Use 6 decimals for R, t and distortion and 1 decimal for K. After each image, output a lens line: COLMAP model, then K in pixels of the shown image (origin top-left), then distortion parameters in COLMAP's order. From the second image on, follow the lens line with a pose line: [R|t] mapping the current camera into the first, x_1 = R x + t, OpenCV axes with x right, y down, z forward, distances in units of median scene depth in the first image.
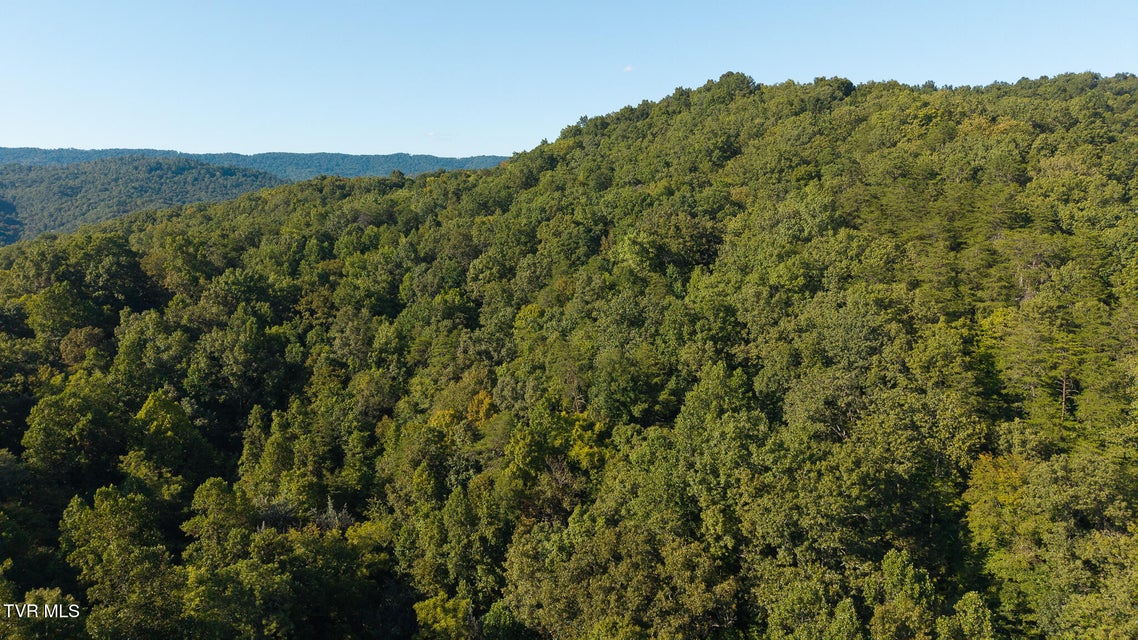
lens RADIAL K [[762.7, 0, 569.1], [0, 762.7, 317.0], [0, 0, 1]] dist [0.049094, -0.052216]
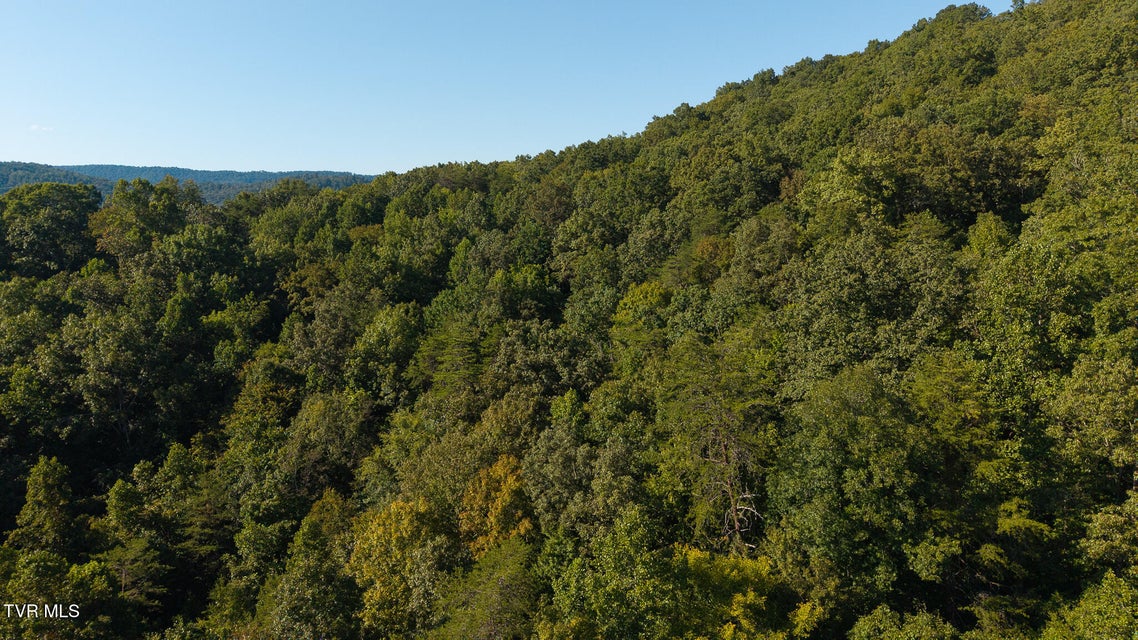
lens RADIAL K [[764.2, 0, 569.0], [0, 764.2, 320.0], [0, 0, 1]] dist [0.039973, -0.032316]
pose [[0.980965, 0.029377, -0.191950, -0.000224], [-0.033877, 0.999222, -0.020206, 0.024066], [0.191207, 0.026324, 0.981197, 0.488994]]
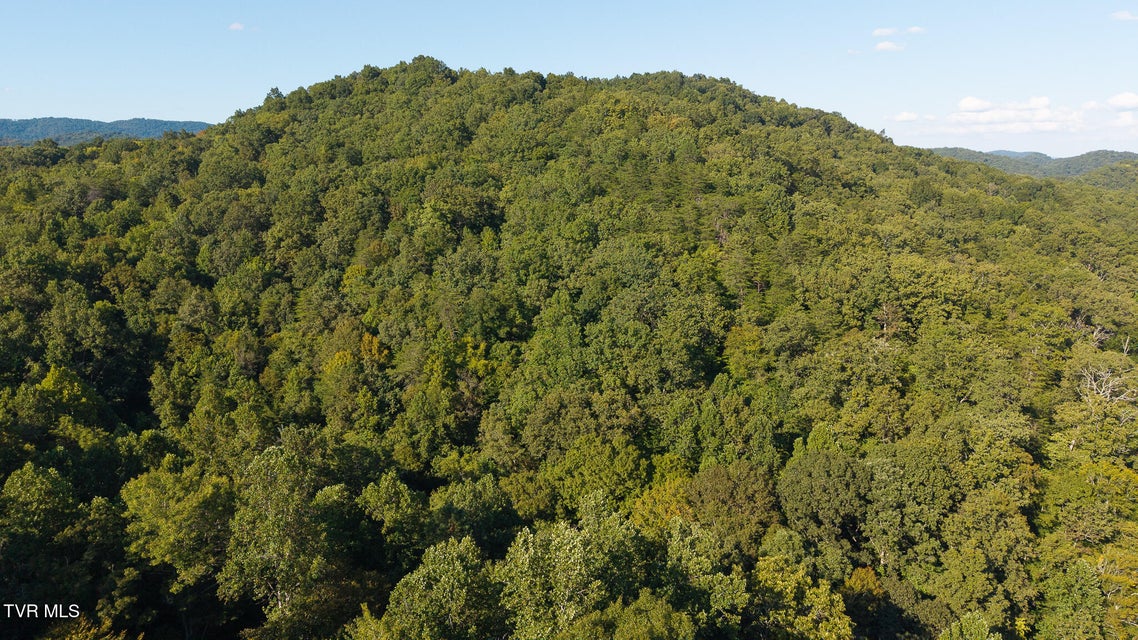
lens RADIAL K [[764.2, 0, 569.0], [0, 764.2, 320.0], [0, 0, 1]] dist [0.039973, -0.032316]
pose [[0.887363, -0.090416, 0.452120, -0.314747], [0.072184, 0.995735, 0.057456, 0.023574], [-0.455387, -0.018348, 0.890105, -0.192579]]
